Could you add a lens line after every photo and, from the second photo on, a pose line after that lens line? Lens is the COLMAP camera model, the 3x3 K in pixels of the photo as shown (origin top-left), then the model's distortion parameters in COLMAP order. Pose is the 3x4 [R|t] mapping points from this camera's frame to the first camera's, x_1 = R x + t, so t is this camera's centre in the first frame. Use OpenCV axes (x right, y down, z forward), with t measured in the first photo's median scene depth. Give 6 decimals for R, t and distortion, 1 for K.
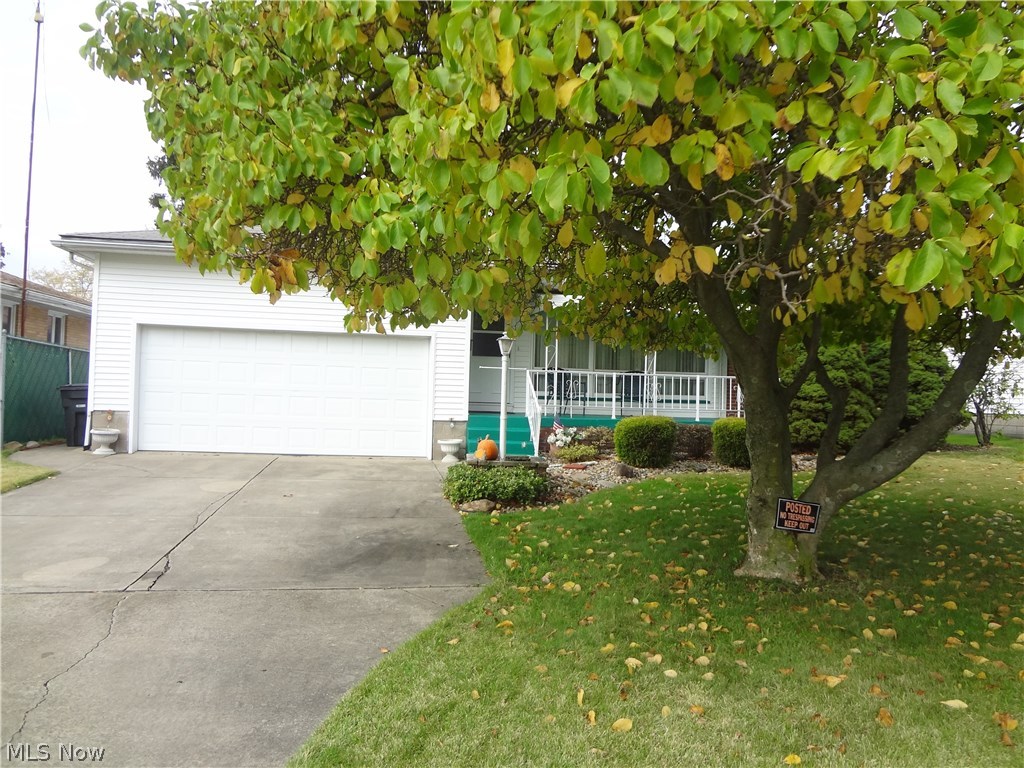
lens RADIAL K [[760.1, 0, 512.1], [0, 760.1, 379.5], [0, 0, 1]] dist [-0.054036, 0.007932]
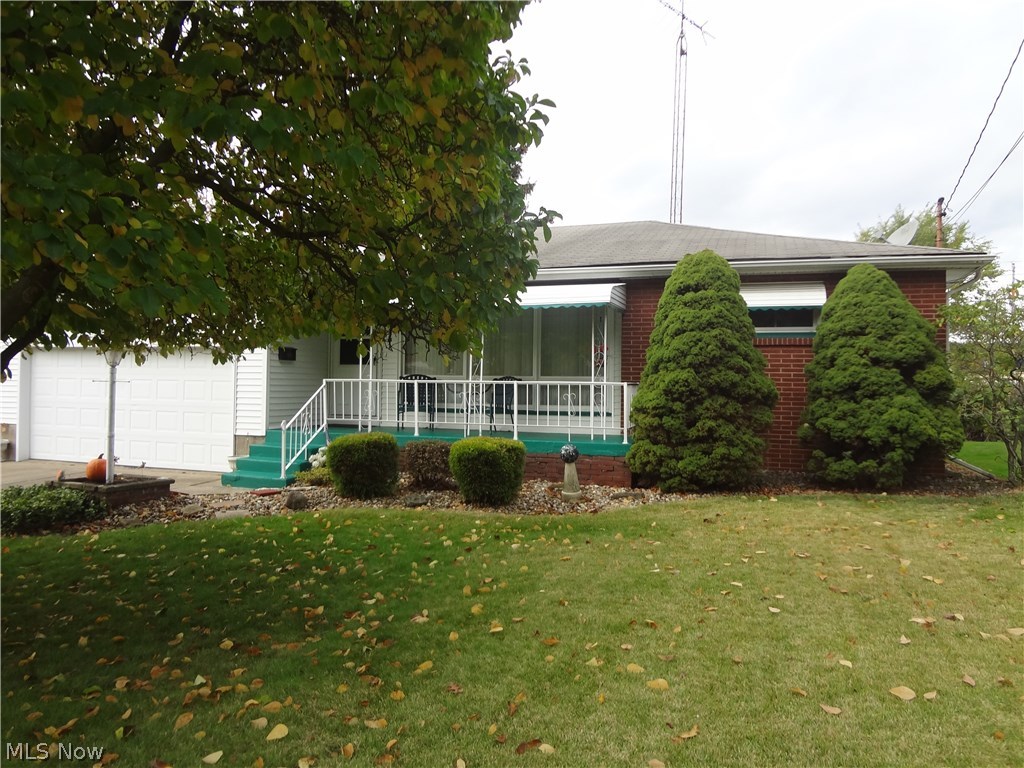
lens RADIAL K [[760.1, 0, 512.1], [0, 760.1, 379.5], [0, 0, 1]] dist [-0.054036, 0.007932]
pose [[0.886625, -0.021475, -0.461990, 0.613793], [0.018334, 0.999768, -0.011288, 0.001507], [0.462125, 0.001538, 0.886813, 0.308899]]
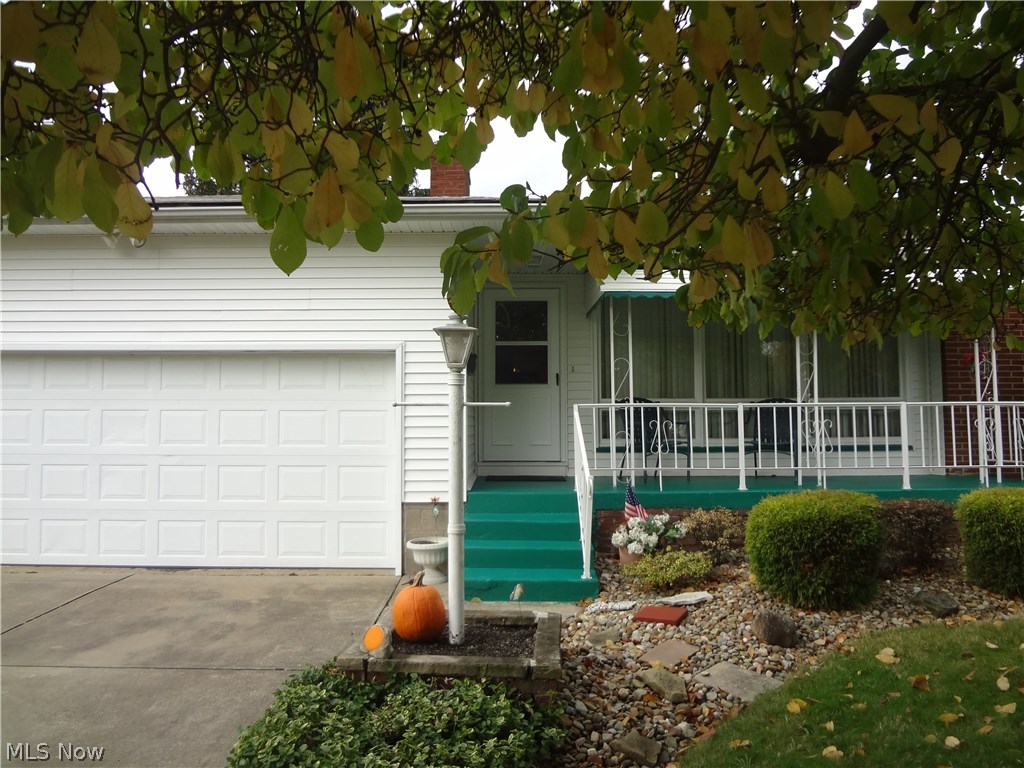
lens RADIAL K [[760.1, 0, 512.1], [0, 760.1, 379.5], [0, 0, 1]] dist [-0.054036, 0.007932]
pose [[0.986911, -0.042339, -0.155609, 0.059820], [0.034840, 0.998111, -0.050610, -0.004171], [0.157458, 0.044526, 0.986521, 0.449466]]
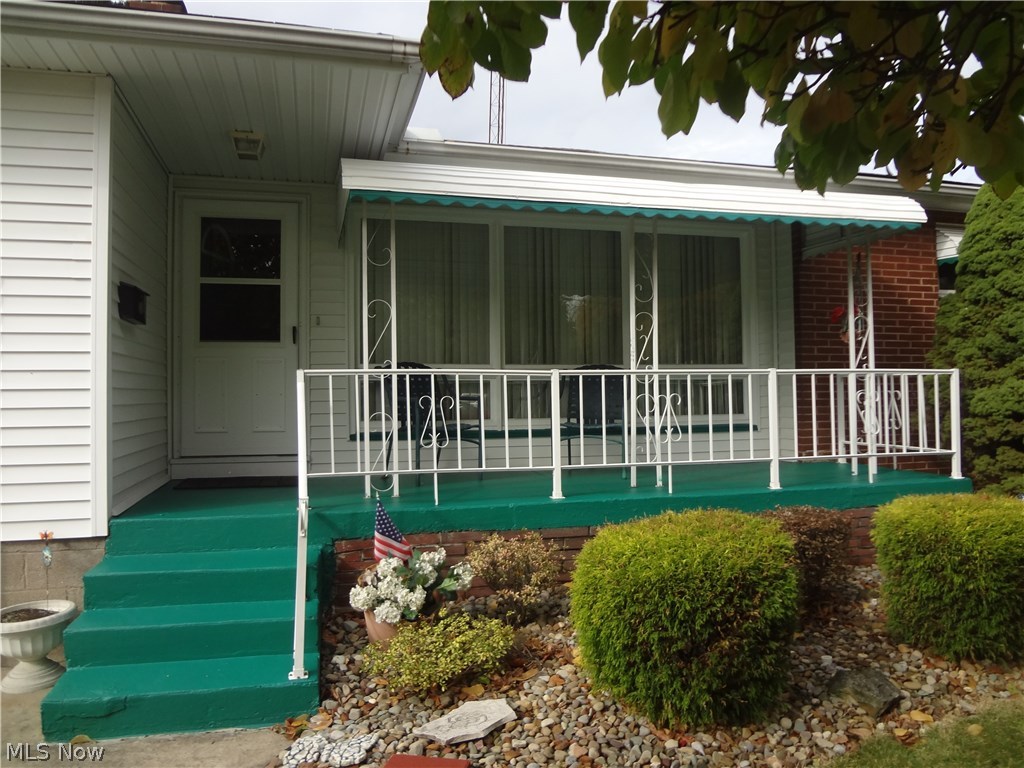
lens RADIAL K [[760.1, 0, 512.1], [0, 760.1, 379.5], [0, 0, 1]] dist [-0.054036, 0.007932]
pose [[0.994094, -0.037074, 0.101997, 0.077861], [0.037591, 0.999288, -0.003155, -0.003740], [-0.101808, 0.006971, 0.994780, 0.646260]]
